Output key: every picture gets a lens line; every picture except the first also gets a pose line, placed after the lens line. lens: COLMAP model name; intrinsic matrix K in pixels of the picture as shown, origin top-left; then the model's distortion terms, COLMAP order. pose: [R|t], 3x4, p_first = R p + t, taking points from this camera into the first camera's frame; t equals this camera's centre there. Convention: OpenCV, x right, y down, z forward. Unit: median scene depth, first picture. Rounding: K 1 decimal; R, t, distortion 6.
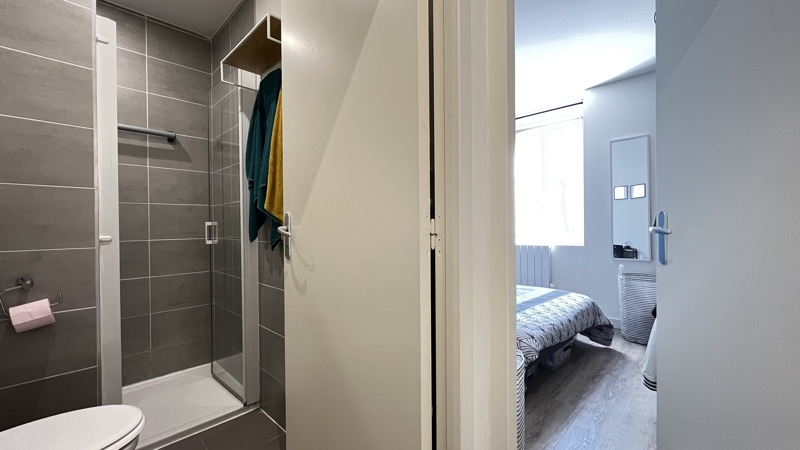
lens RADIAL K [[319.0, 0, 402.0], [0, 319.0, 225.5], [0, 0, 1]] dist [0.000074, 0.000091]
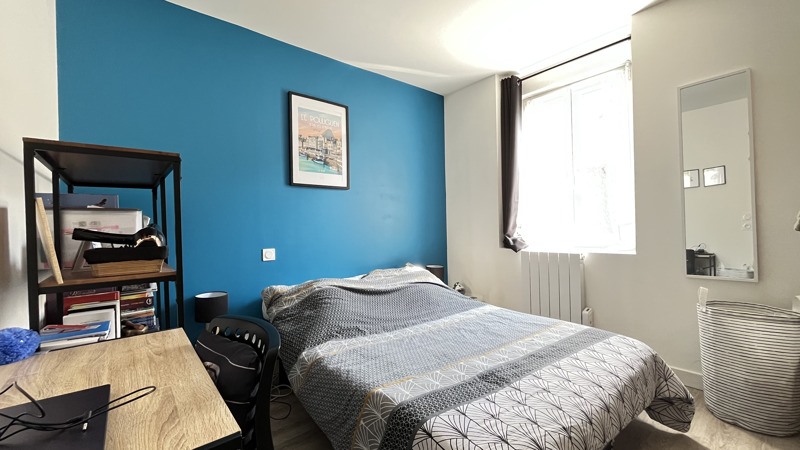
lens RADIAL K [[319.0, 0, 398.9], [0, 319.0, 222.2], [0, 0, 1]] dist [0.000074, 0.000091]
pose [[0.992474, -0.010680, -0.121986, 0.093966], [0.010000, 0.999931, -0.006186, -0.001994], [0.122043, 0.004920, 0.992513, 0.162496]]
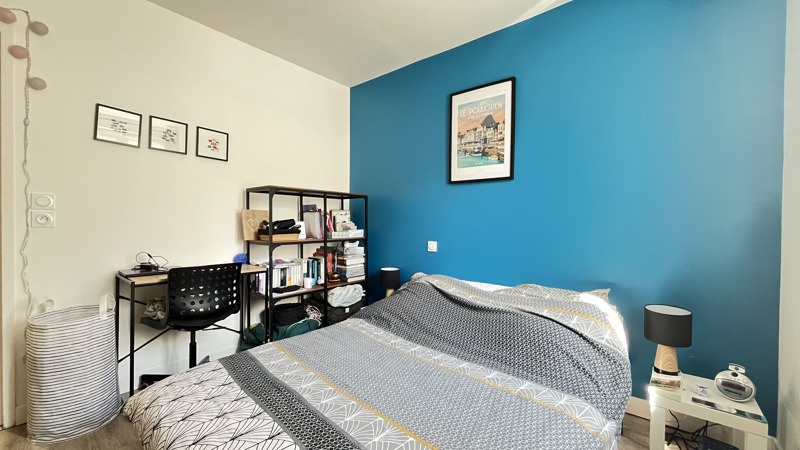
lens RADIAL K [[319.0, 0, 400.4], [0, 319.0, 223.8], [0, 0, 1]] dist [0.000074, 0.000091]
pose [[0.071049, 0.013397, -0.997383, 0.335944], [-0.011089, 0.999859, 0.012641, -0.003496], [0.997411, 0.010162, 0.071187, 0.455787]]
